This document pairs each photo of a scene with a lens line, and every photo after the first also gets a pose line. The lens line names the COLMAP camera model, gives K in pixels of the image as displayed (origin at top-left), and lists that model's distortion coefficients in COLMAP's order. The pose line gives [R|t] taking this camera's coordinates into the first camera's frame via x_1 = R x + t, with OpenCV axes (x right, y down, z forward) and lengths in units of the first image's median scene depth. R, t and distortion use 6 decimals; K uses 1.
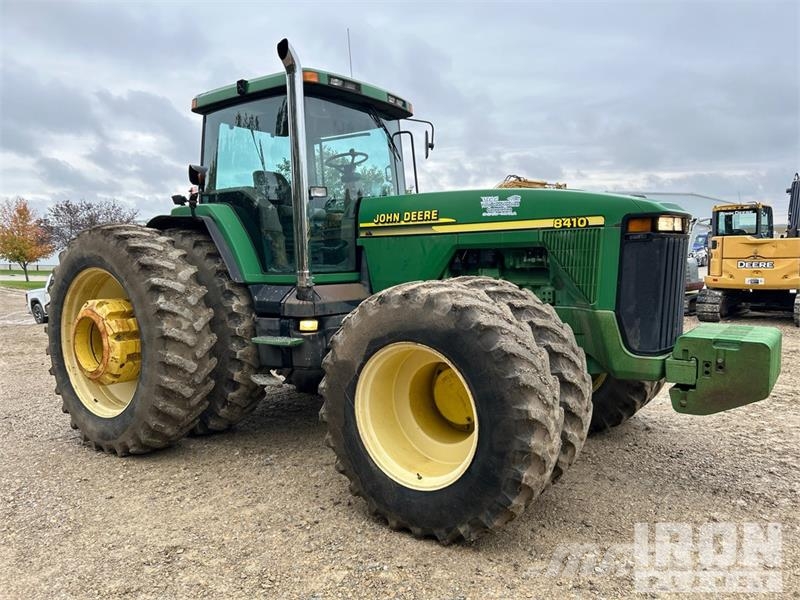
lens RADIAL K [[589.0, 0, 404.8], [0, 589.0, 300.7], [0, 0, 1]] dist [0.103742, -0.151227]
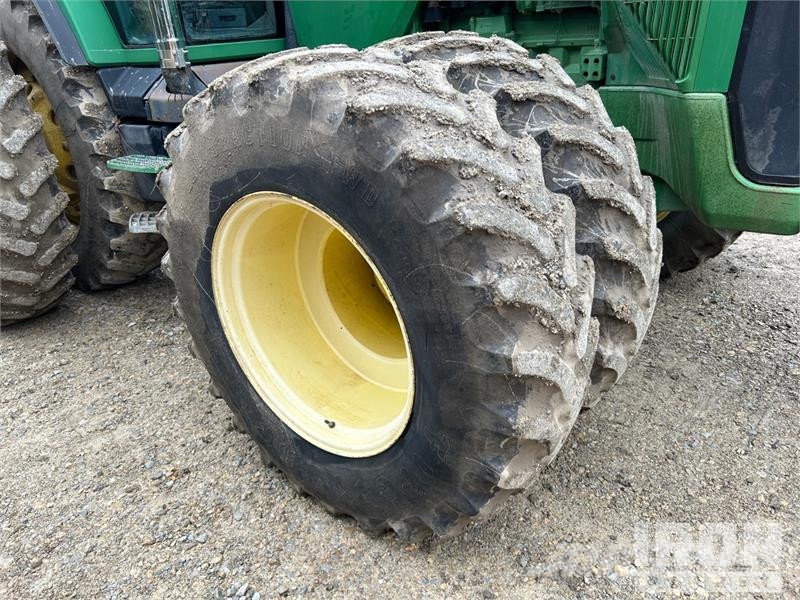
lens RADIAL K [[595.0, 0, 396.3], [0, 595.0, 306.2], [0, 0, 1]] dist [0.060979, -0.074625]
pose [[0.996042, -0.013874, -0.087798, 0.100186], [0.044663, 0.932120, 0.359385, -0.008167], [0.076852, -0.361884, 0.929050, 0.371263]]
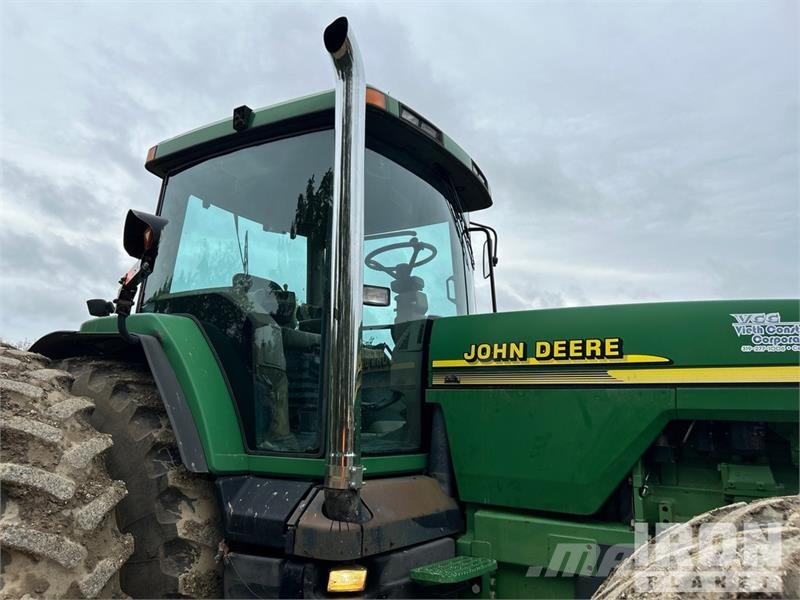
lens RADIAL K [[595.0, 0, 396.3], [0, 595.0, 306.2], [0, 0, 1]] dist [0.060979, -0.074625]
pose [[0.995466, 0.052822, 0.079102, -0.172741], [-0.031599, 0.968045, -0.248777, -0.046211], [-0.089715, 0.245149, 0.965325, 0.508613]]
